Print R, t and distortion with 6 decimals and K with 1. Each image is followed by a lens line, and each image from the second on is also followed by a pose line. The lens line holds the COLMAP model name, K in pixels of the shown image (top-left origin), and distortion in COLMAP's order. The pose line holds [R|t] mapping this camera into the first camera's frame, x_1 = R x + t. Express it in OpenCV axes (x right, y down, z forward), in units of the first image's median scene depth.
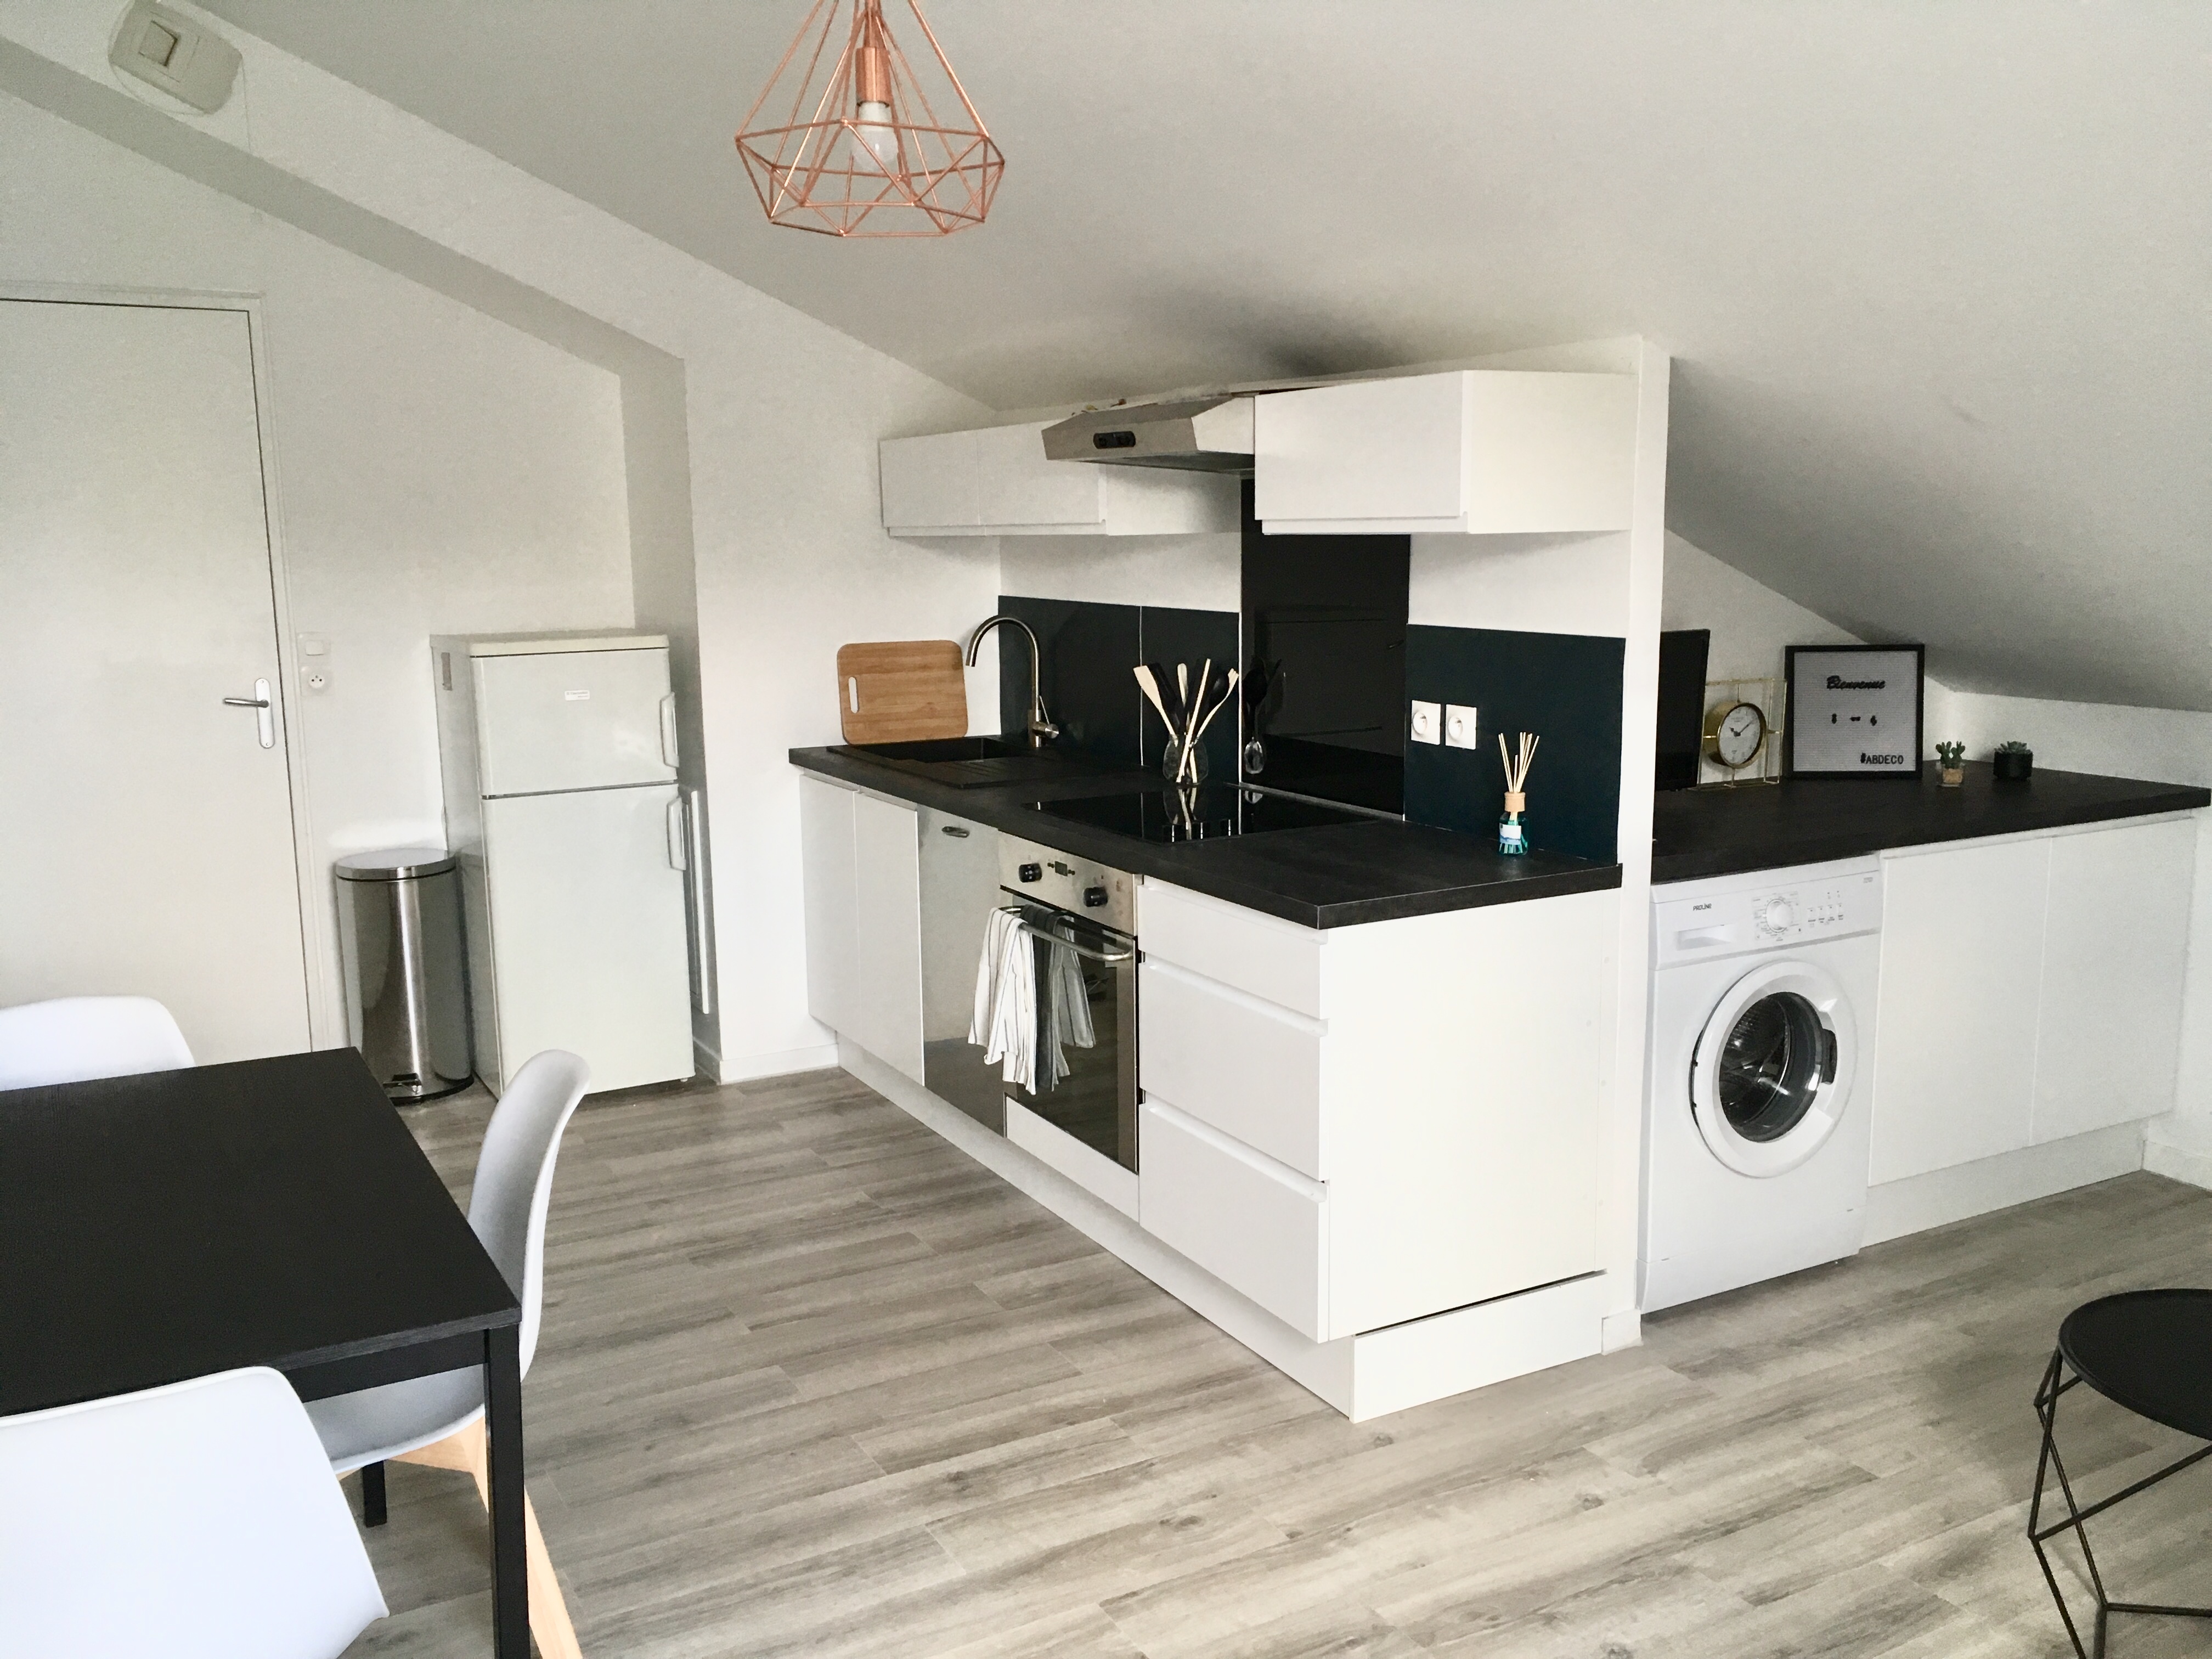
lens RADIAL K [[1880.9, 0, 1121.0], [0, 1880.9, 832.6], [0, 0, 1]] dist [0.063701, -0.086852]
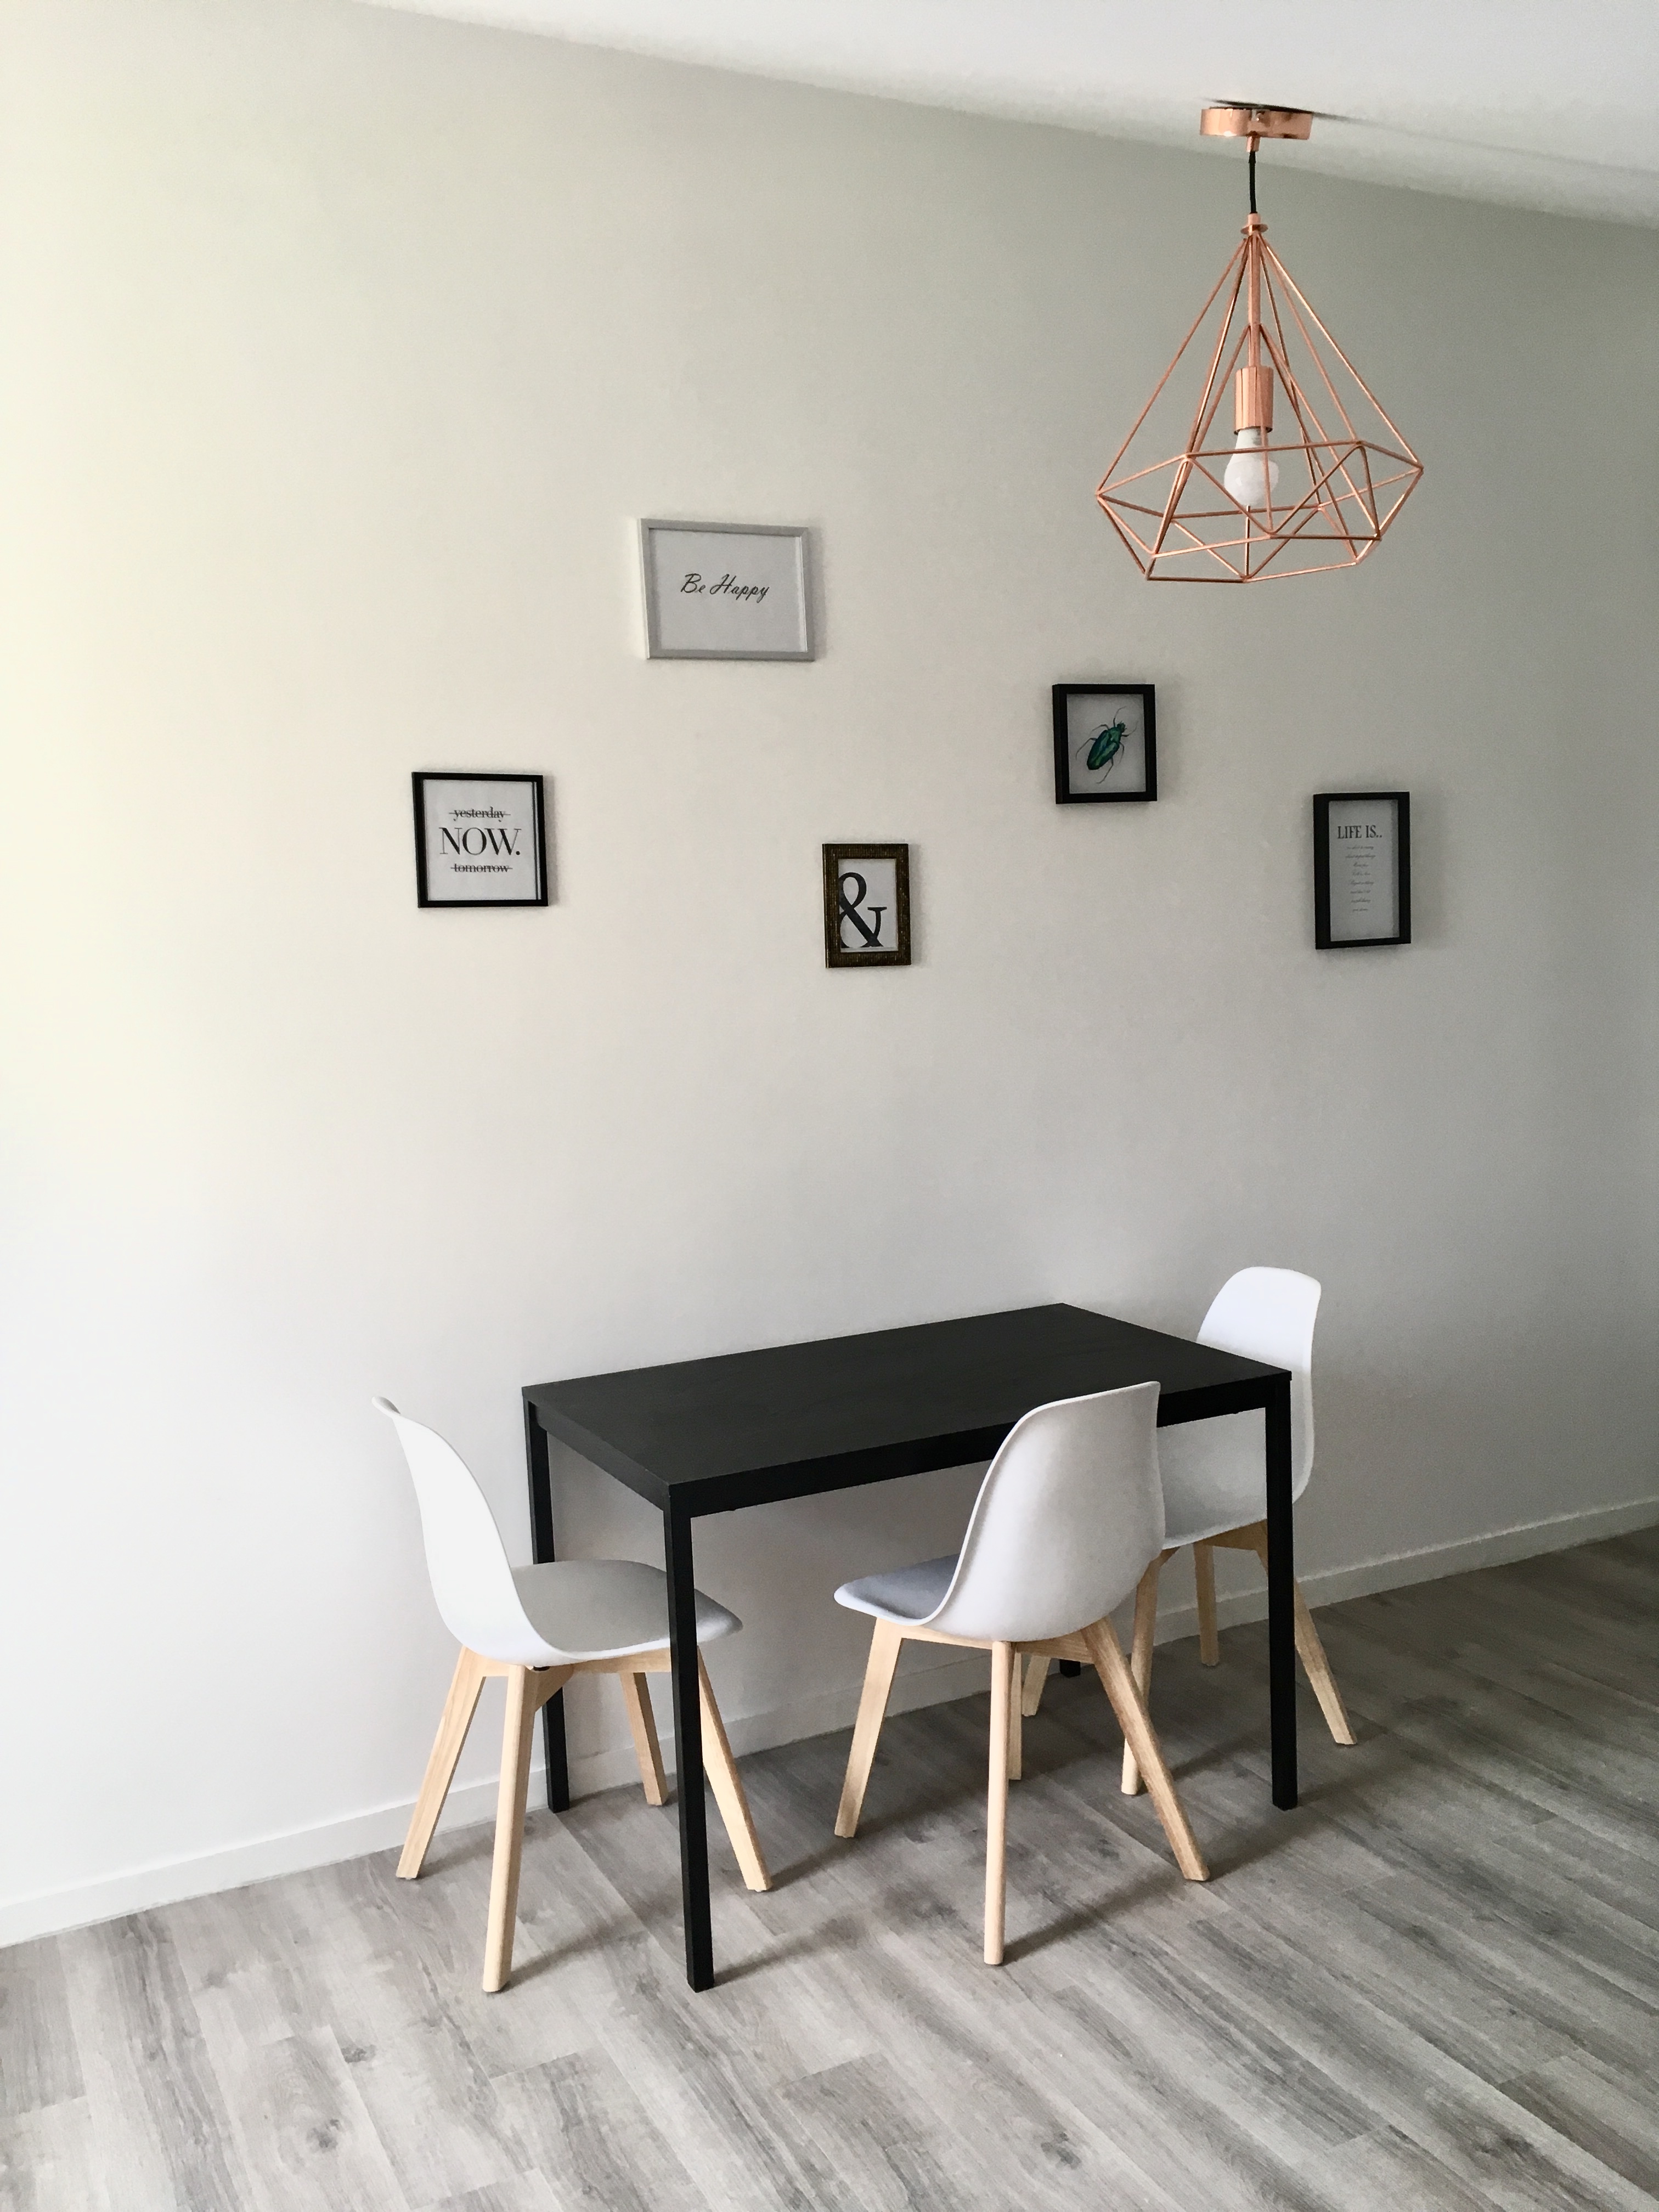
lens RADIAL K [[1880.9, 0, 824.3], [0, 1880.9, 1114.6], [0, 0, 1]] dist [0.063701, -0.086852]
pose [[-0.048187, 0.115769, -0.992107, 0.660251], [-0.122868, 0.985030, 0.120911, -0.128406], [0.991253, 0.127724, -0.033241, 0.726475]]
